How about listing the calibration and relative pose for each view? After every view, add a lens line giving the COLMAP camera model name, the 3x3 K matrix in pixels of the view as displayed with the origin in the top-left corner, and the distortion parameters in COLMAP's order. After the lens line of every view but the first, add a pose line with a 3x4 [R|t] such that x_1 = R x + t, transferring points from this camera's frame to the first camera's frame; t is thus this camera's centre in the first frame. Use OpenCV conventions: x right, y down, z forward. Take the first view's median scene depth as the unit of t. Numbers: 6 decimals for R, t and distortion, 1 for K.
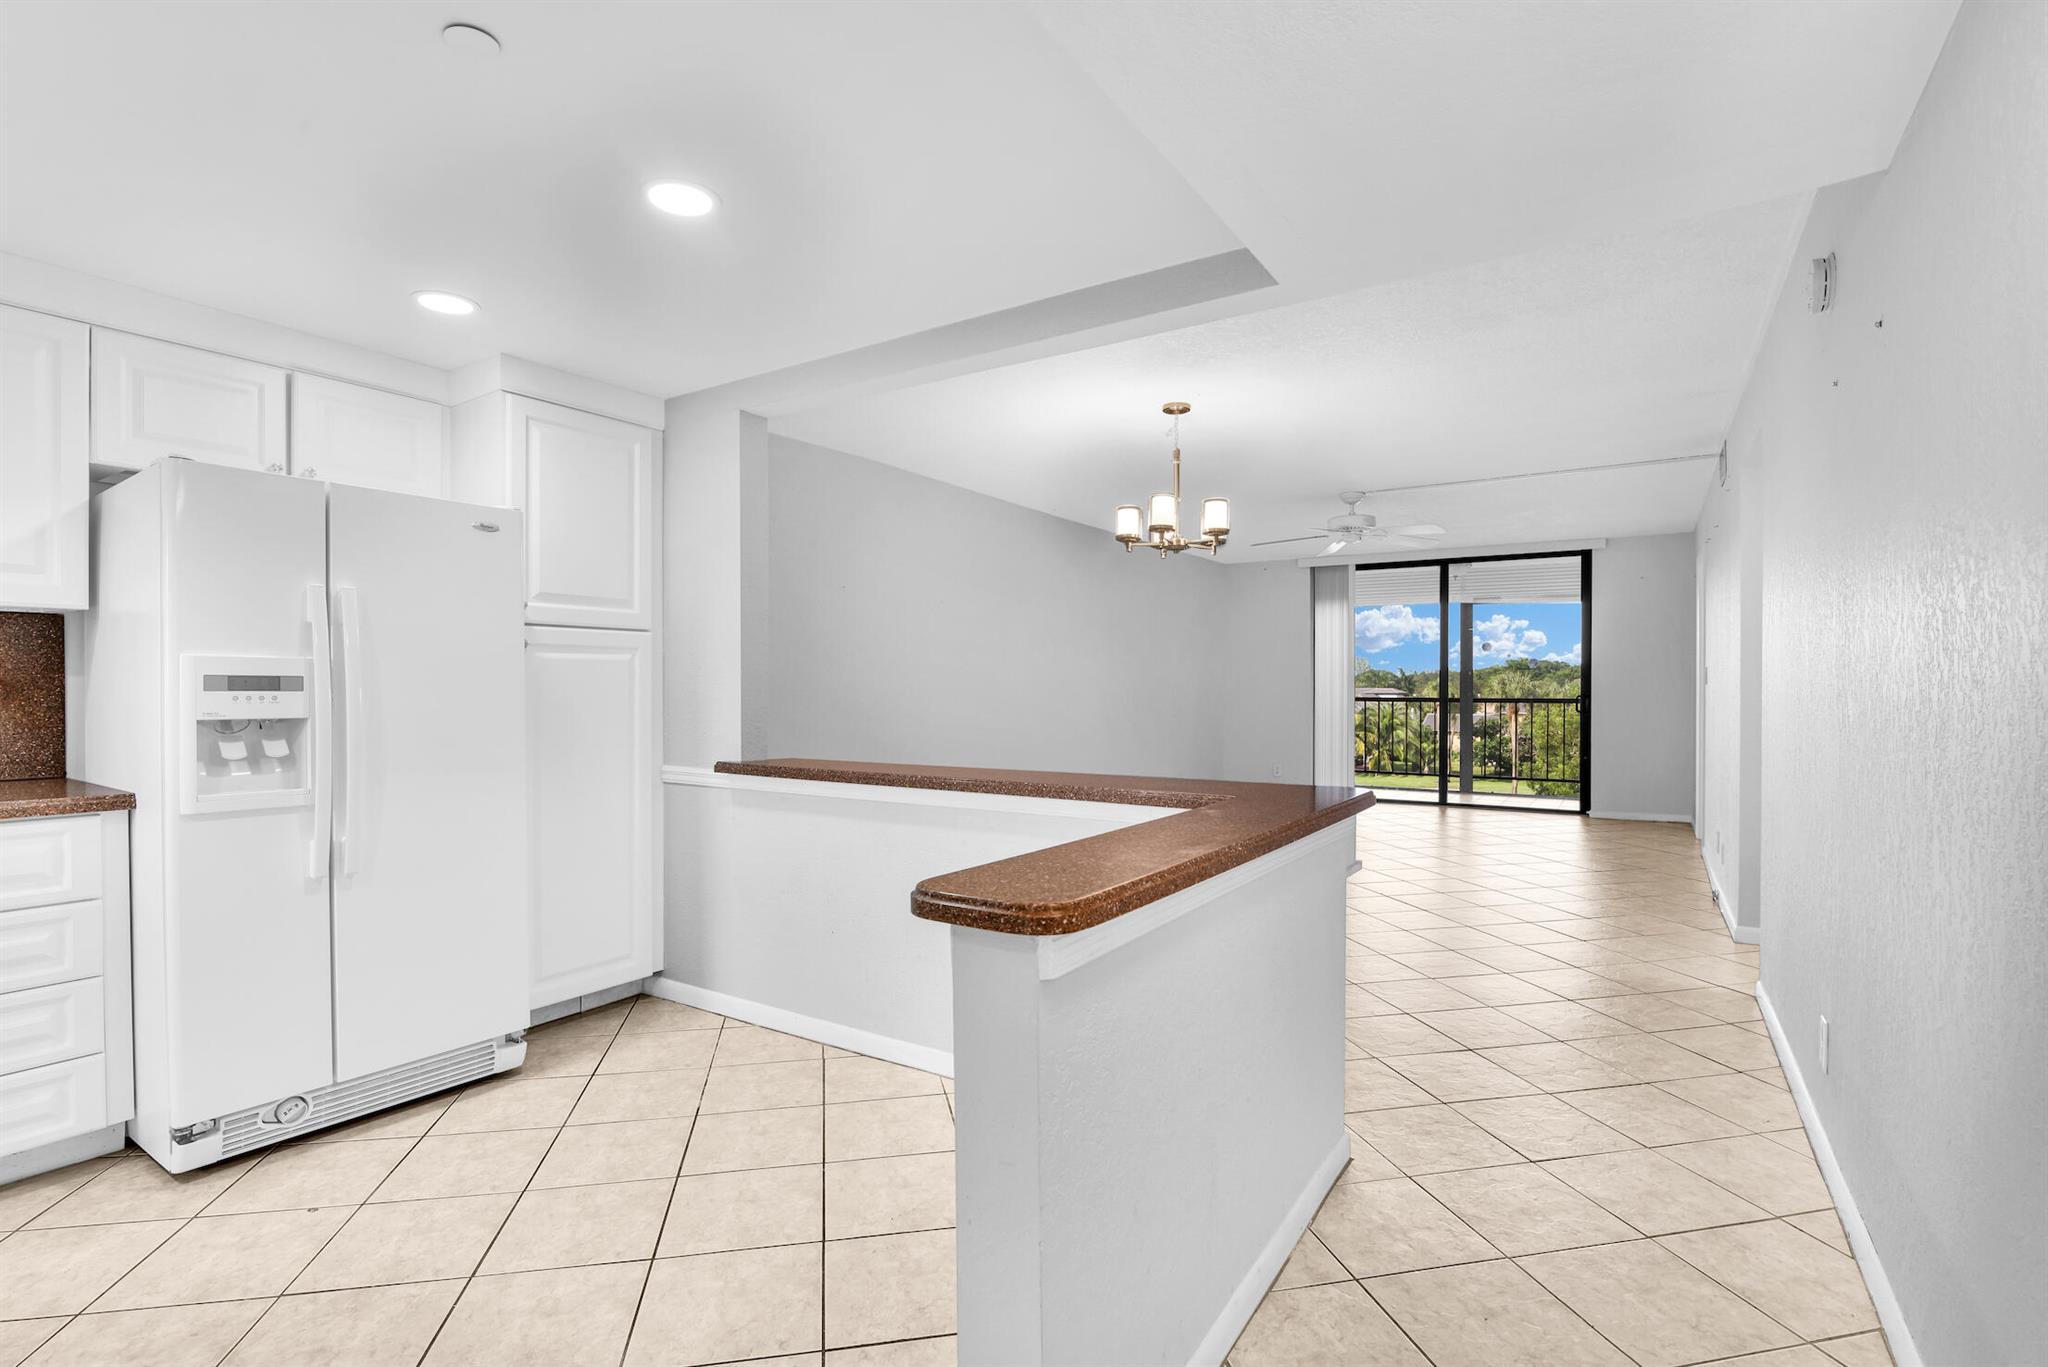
lens RADIAL K [[935.8, 0, 1048.8], [0, 935.8, 682.2], [0, 0, 1]] dist [0.006302, 0.003355]
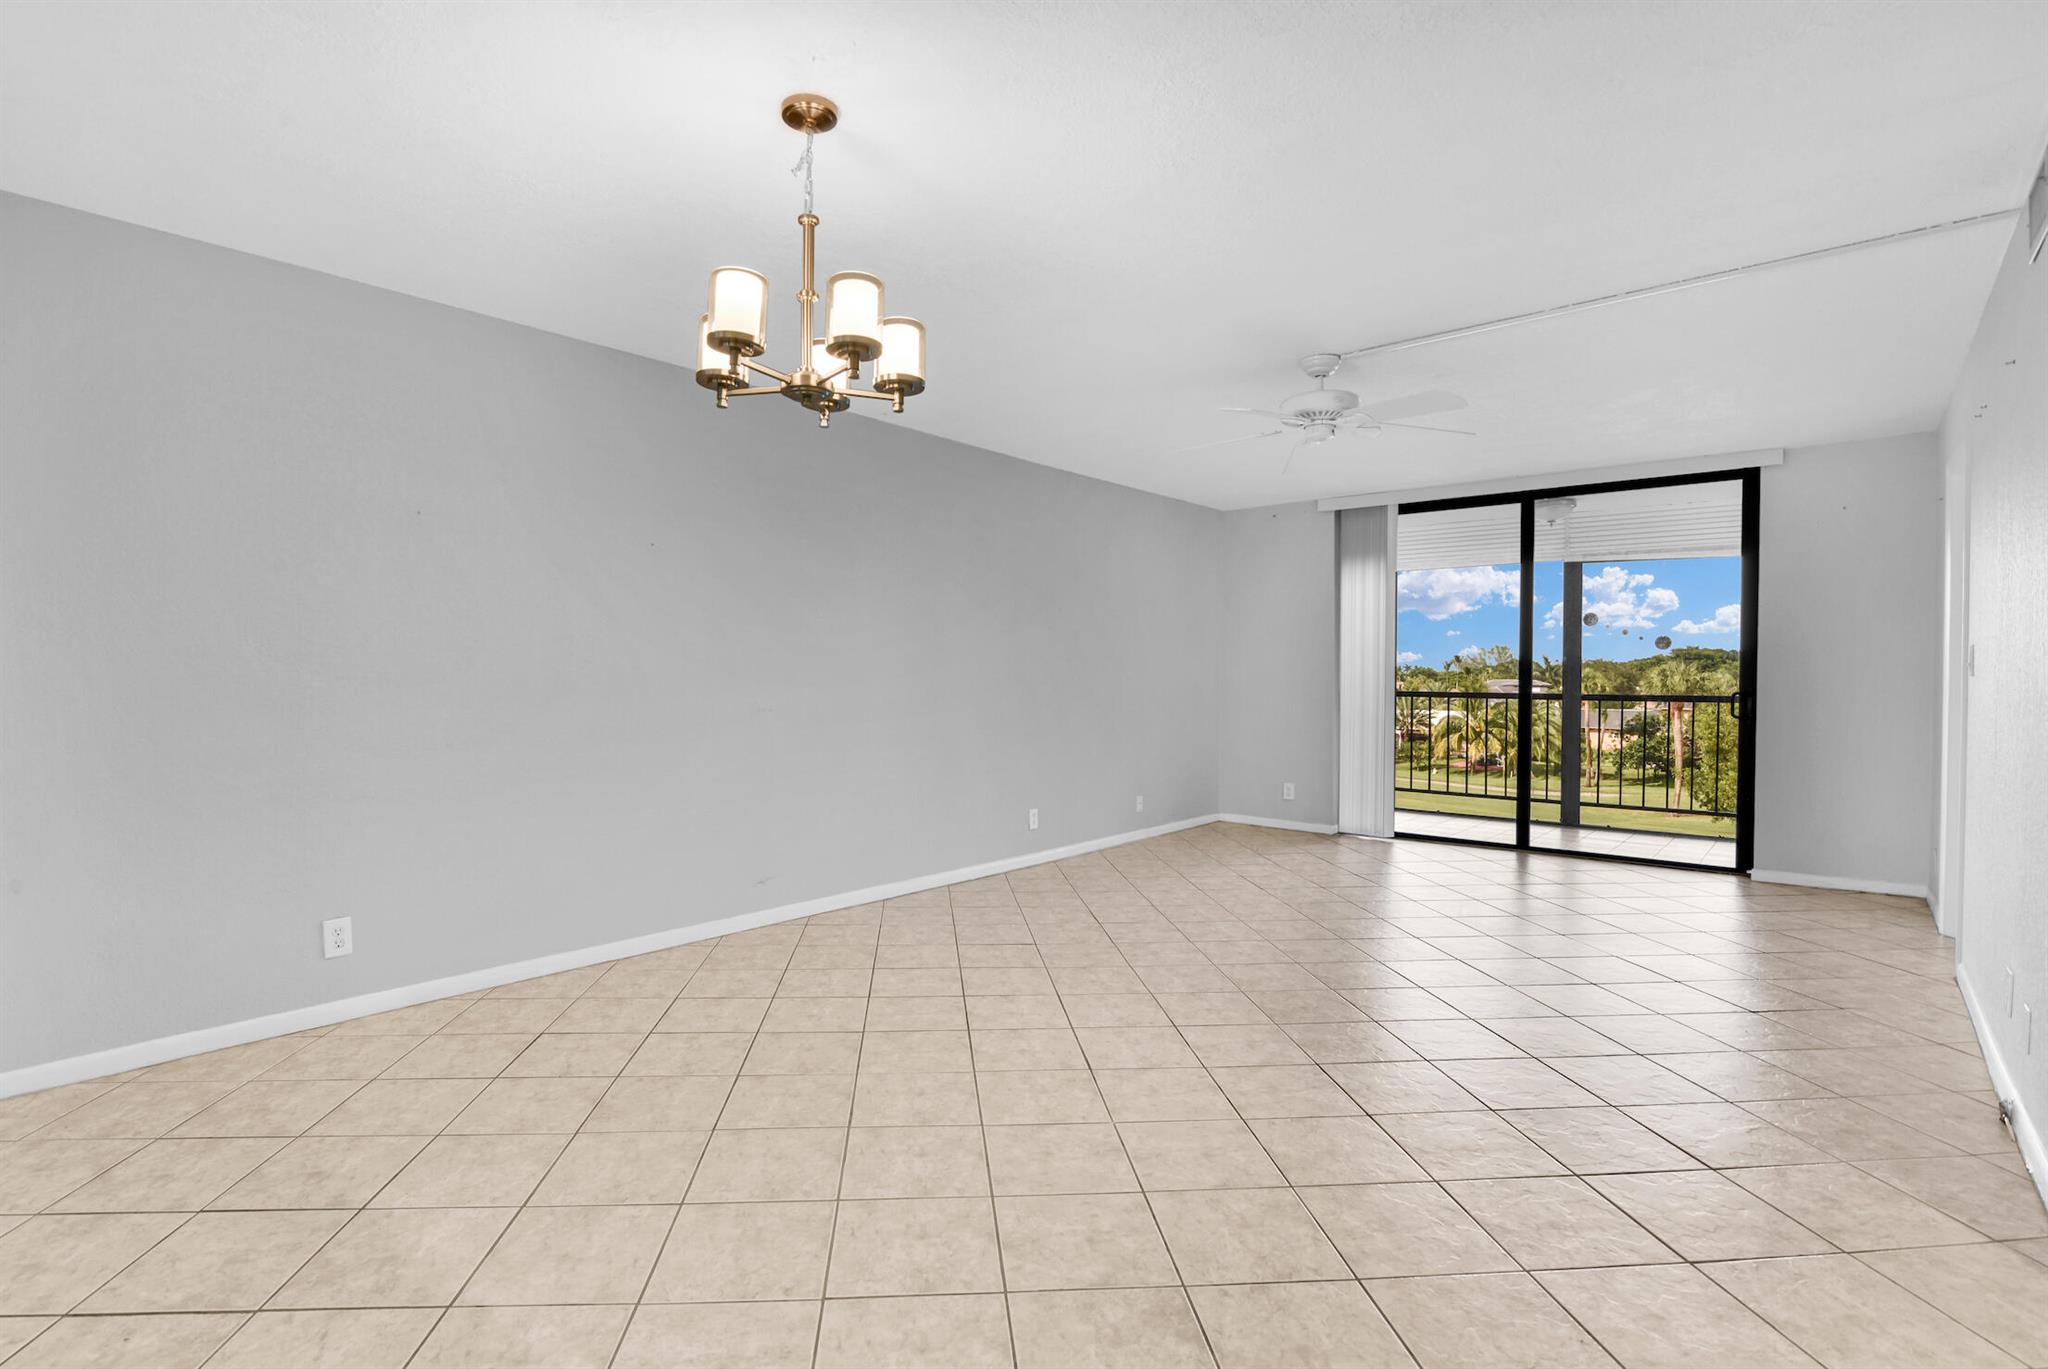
lens RADIAL K [[978.4, 0, 1025.5], [0, 978.4, 679.1], [0, 0, 1]] dist [0.007378, -0.000069]
pose [[0.991784, 0.005189, -0.127822, 0.142119], [-0.004193, 0.999959, 0.008062, 0.001004], [0.127859, -0.007460, 0.991764, 0.226449]]
